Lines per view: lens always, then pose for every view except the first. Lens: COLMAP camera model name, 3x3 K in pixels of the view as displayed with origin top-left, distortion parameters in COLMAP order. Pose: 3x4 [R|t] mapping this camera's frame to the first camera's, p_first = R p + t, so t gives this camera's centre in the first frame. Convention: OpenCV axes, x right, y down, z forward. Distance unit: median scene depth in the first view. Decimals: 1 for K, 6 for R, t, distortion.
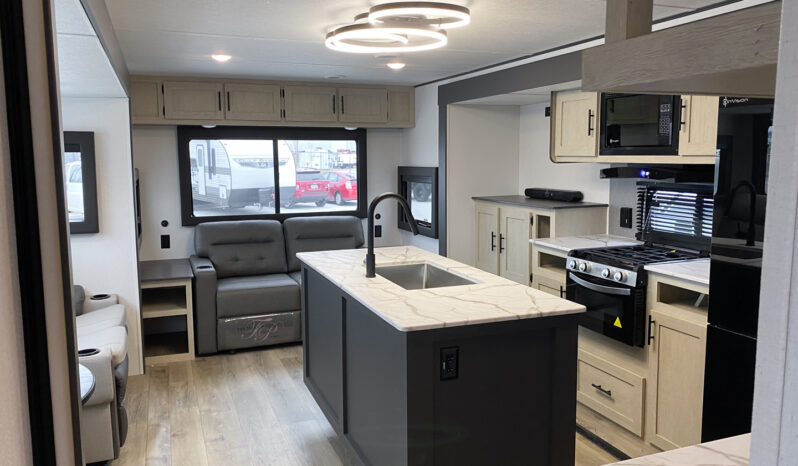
lens RADIAL K [[620.9, 0, 399.2], [0, 620.9, 232.1], [0, 0, 1]] dist [0.020987, -0.041664]
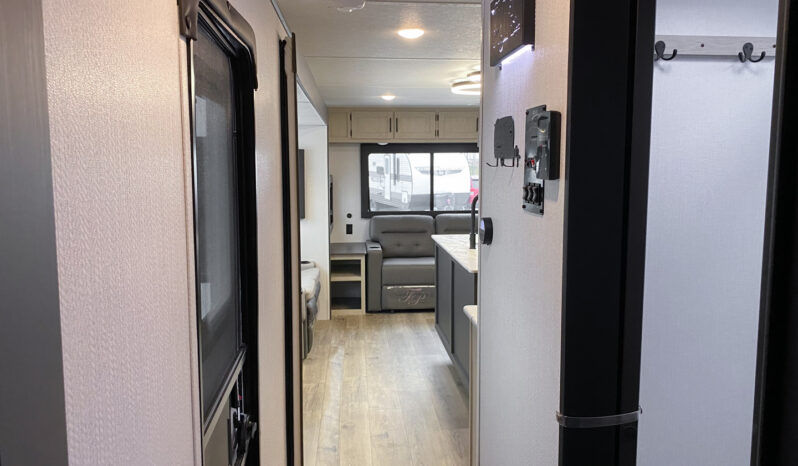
lens RADIAL K [[620.9, 0, 405.3], [0, 620.9, 233.2], [0, 0, 1]] dist [0.020987, -0.041664]
pose [[0.959660, 0.032476, -0.279281, 0.139205], [-0.035502, 0.999353, -0.005782, 0.032642], [0.278912, 0.015464, 0.960192, -0.305834]]
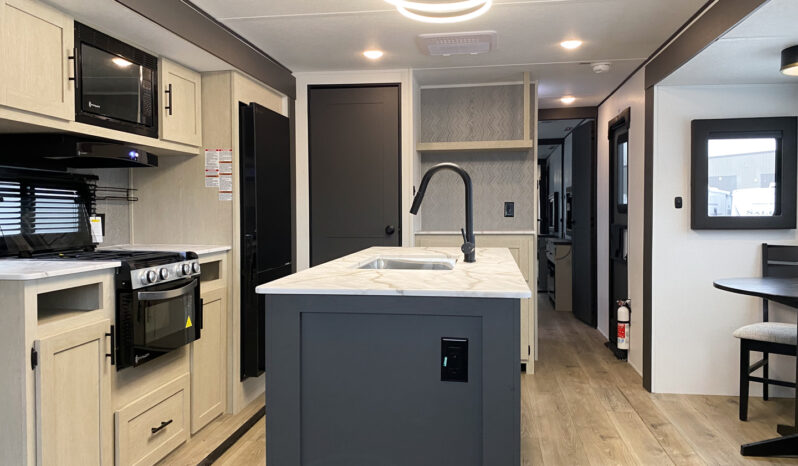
lens RADIAL K [[620.9, 0, 396.9], [0, 620.9, 231.1], [0, 0, 1]] dist [0.020987, -0.041664]
pose [[-0.867795, -0.003804, 0.496907, -0.249810], [0.073418, 0.988015, 0.135781, -0.058831], [-0.491468, 0.154313, -0.857115, 1.157548]]
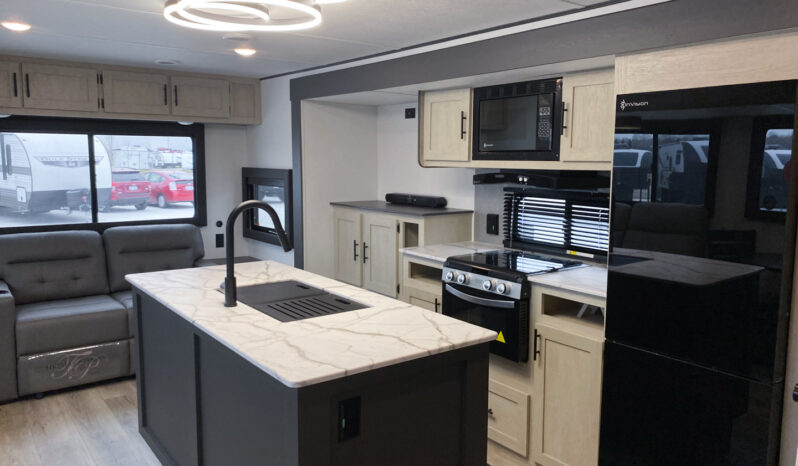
lens RADIAL K [[620.9, 0, 411.2], [0, 620.9, 235.0], [0, 0, 1]] dist [0.020987, -0.041664]
pose [[0.960192, -0.017867, 0.278770, -0.028136], [0.017476, 0.999840, 0.003888, -0.011570], [-0.278795, 0.001138, 0.960350, 0.098783]]
